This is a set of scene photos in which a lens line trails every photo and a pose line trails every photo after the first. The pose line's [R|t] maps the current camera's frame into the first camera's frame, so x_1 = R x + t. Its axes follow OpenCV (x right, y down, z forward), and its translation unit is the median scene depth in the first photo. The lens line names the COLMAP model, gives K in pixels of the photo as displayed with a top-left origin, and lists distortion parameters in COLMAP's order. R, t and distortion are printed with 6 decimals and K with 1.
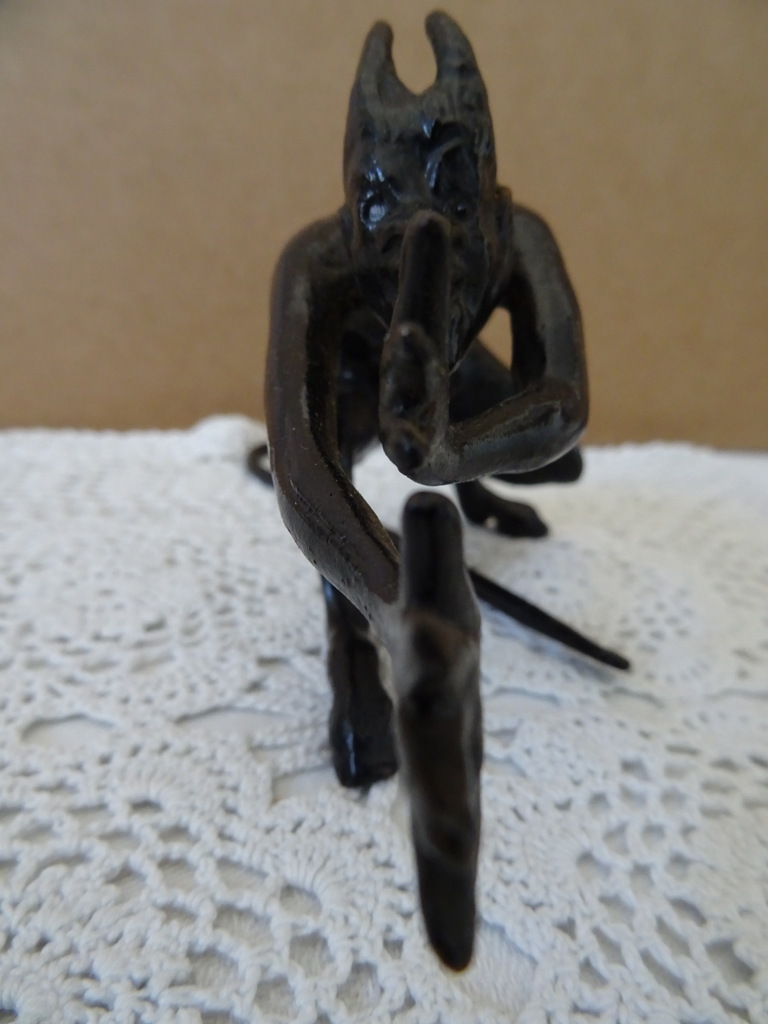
lens RADIAL K [[732.8, 0, 384.0], [0, 732.8, 512.0], [0, 0, 1]] dist [0.024970, -0.056828]
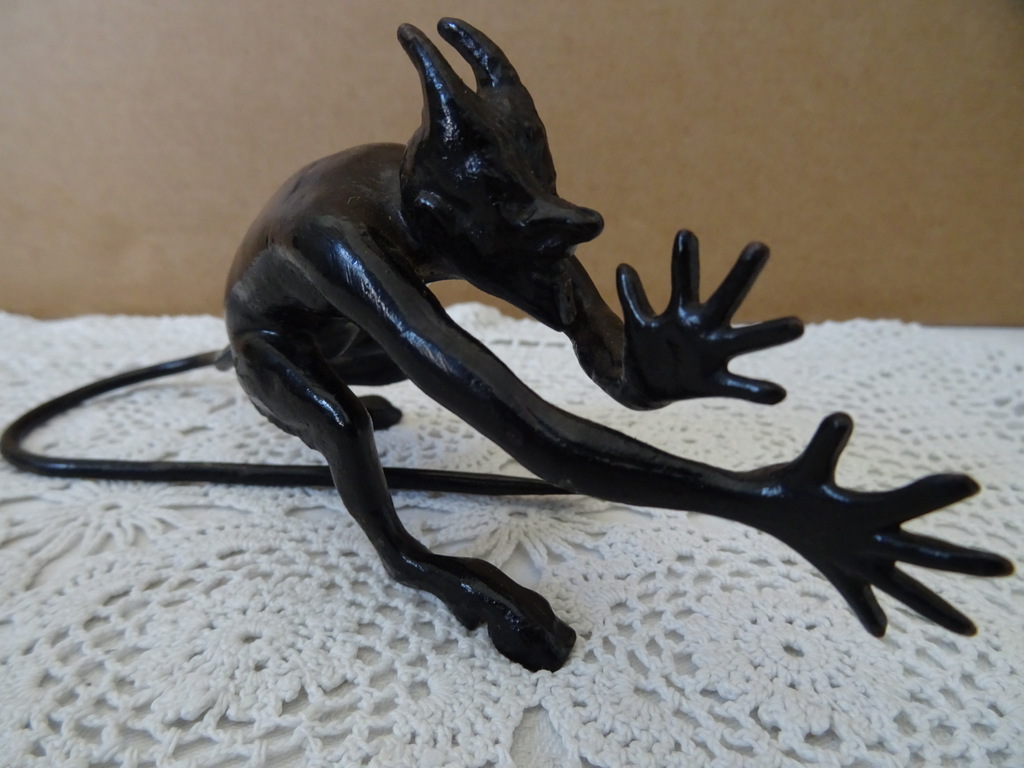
lens RADIAL K [[732.8, 0, 512.0], [0, 732.8, 384.0], [0, 0, 1]] dist [0.024970, -0.056828]
pose [[0.975305, 0.003654, -0.220834, 0.397147], [-0.004543, 0.999983, -0.003521, 0.027443], [0.220817, 0.004437, 0.975305, -0.528967]]
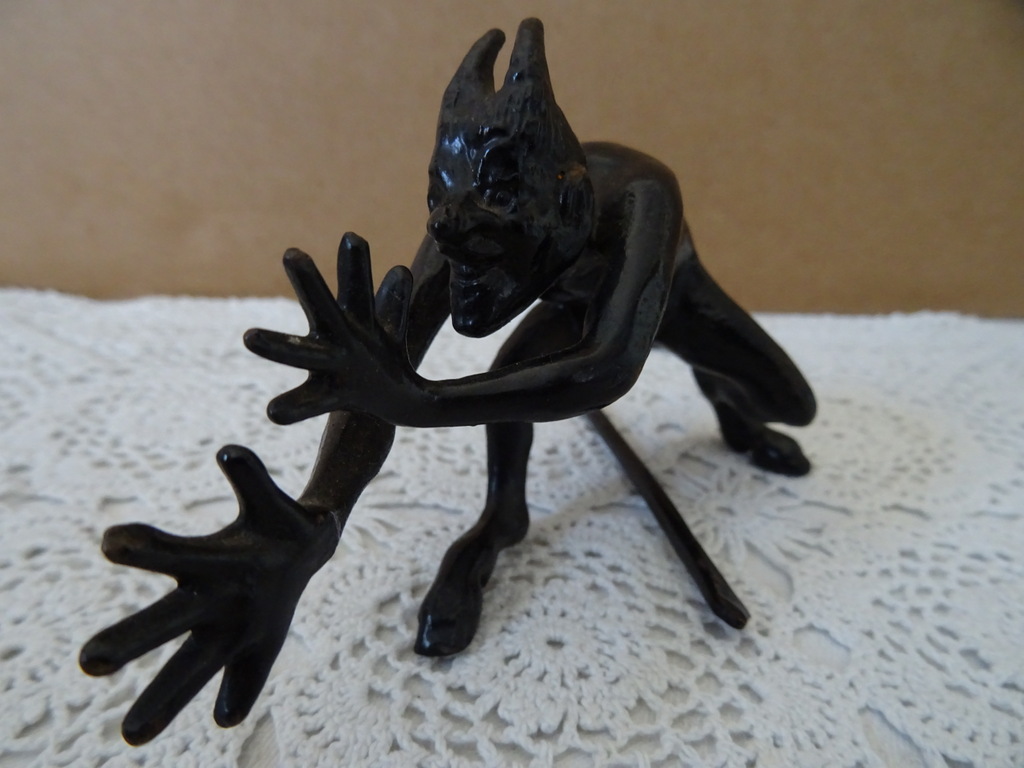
lens RADIAL K [[732.8, 0, 512.0], [0, 732.8, 384.0], [0, 0, 1]] dist [0.024970, -0.056828]
pose [[0.989209, 0.016418, -0.145588, -0.277806], [-0.012564, 0.999547, 0.027350, -0.021906], [0.145971, -0.025225, 0.988967, -0.649994]]
